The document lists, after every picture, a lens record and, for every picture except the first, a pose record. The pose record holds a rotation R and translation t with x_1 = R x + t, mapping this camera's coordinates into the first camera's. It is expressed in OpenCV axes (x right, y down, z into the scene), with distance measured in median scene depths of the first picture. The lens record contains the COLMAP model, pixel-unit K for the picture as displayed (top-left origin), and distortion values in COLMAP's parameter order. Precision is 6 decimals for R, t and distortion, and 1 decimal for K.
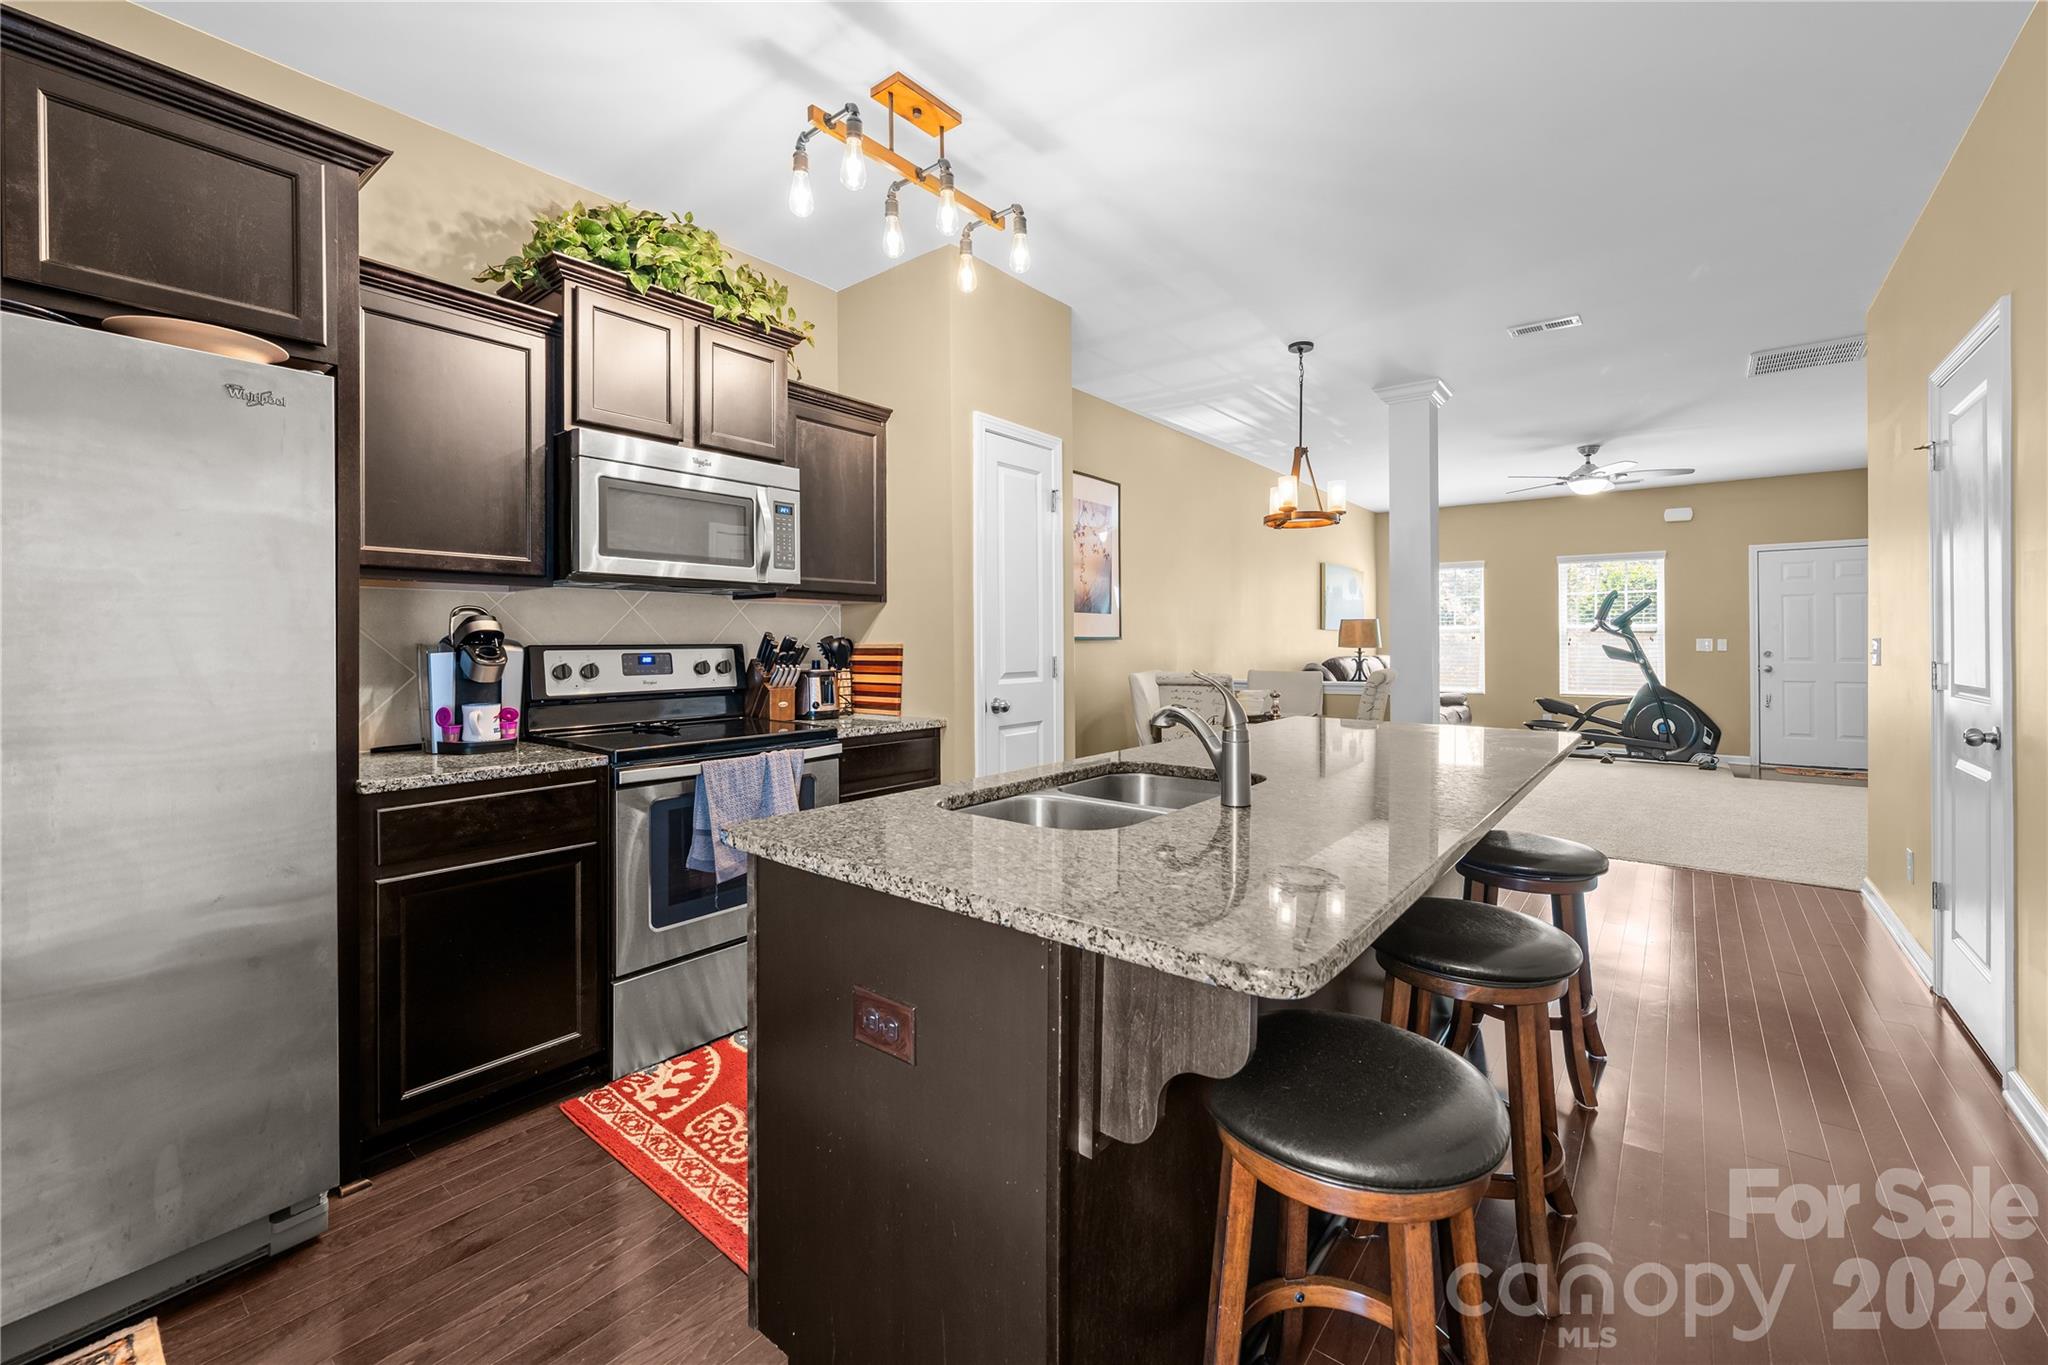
lens RADIAL K [[823.3, 0, 1049.0], [0, 823.3, 629.2], [0, 0, 1]] dist [-0.004894, -0.000452]
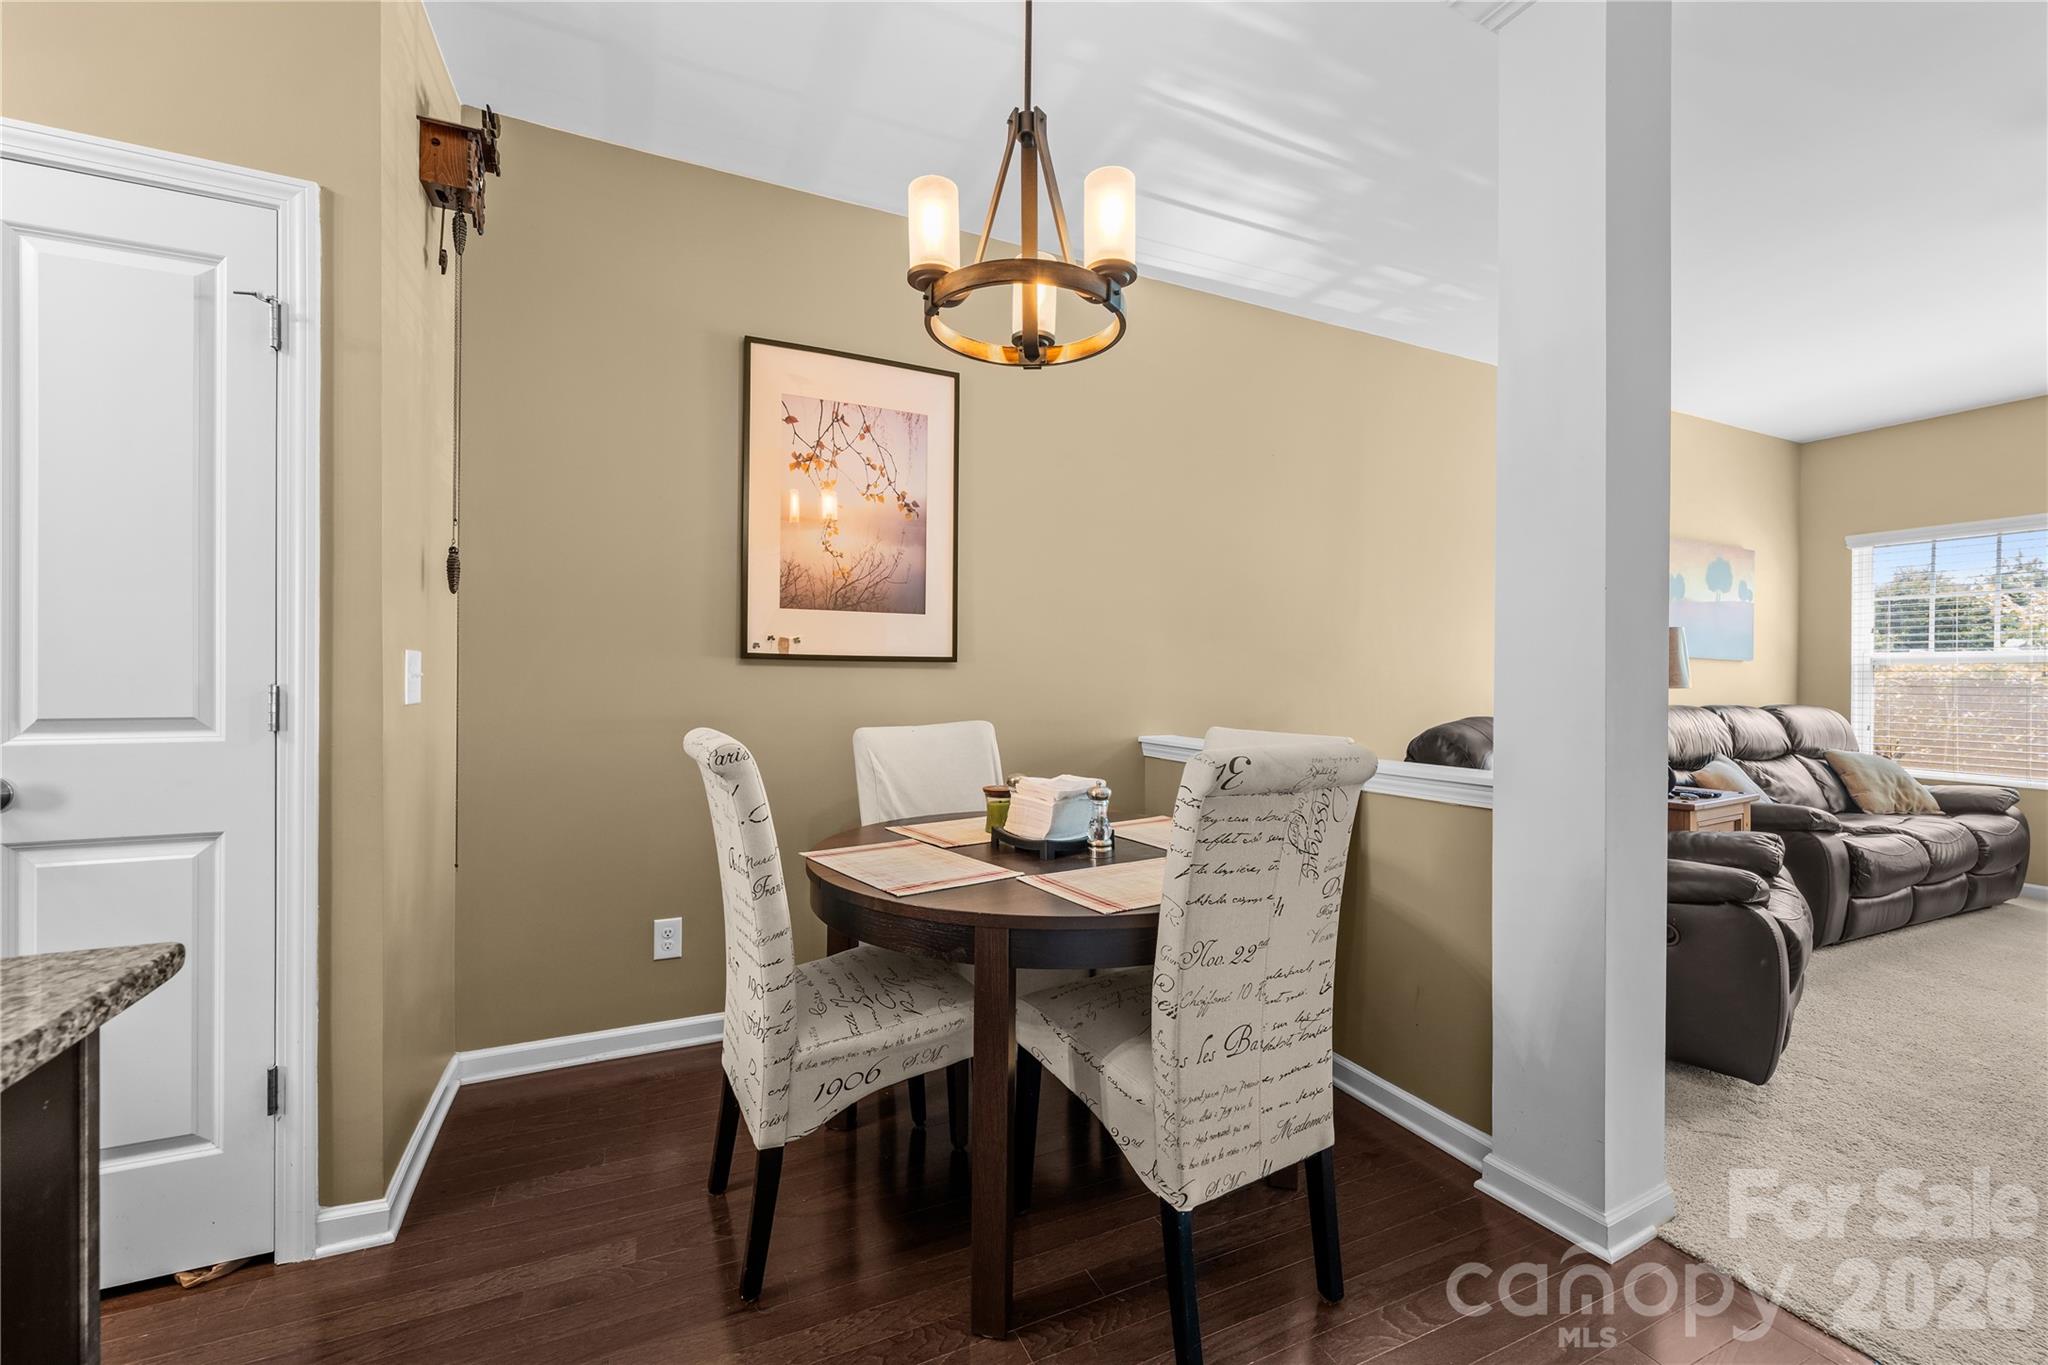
lens RADIAL K [[823.3, 0, 1021.2], [0, 823.3, 676.3], [0, 0, 1]] dist [-0.004894, -0.000452]
pose [[0.883652, 0.005525, -0.468113, 0.301954], [-0.001652, 0.999961, 0.008684, 0.013382], [0.468142, -0.006901, 0.883626, 0.435070]]
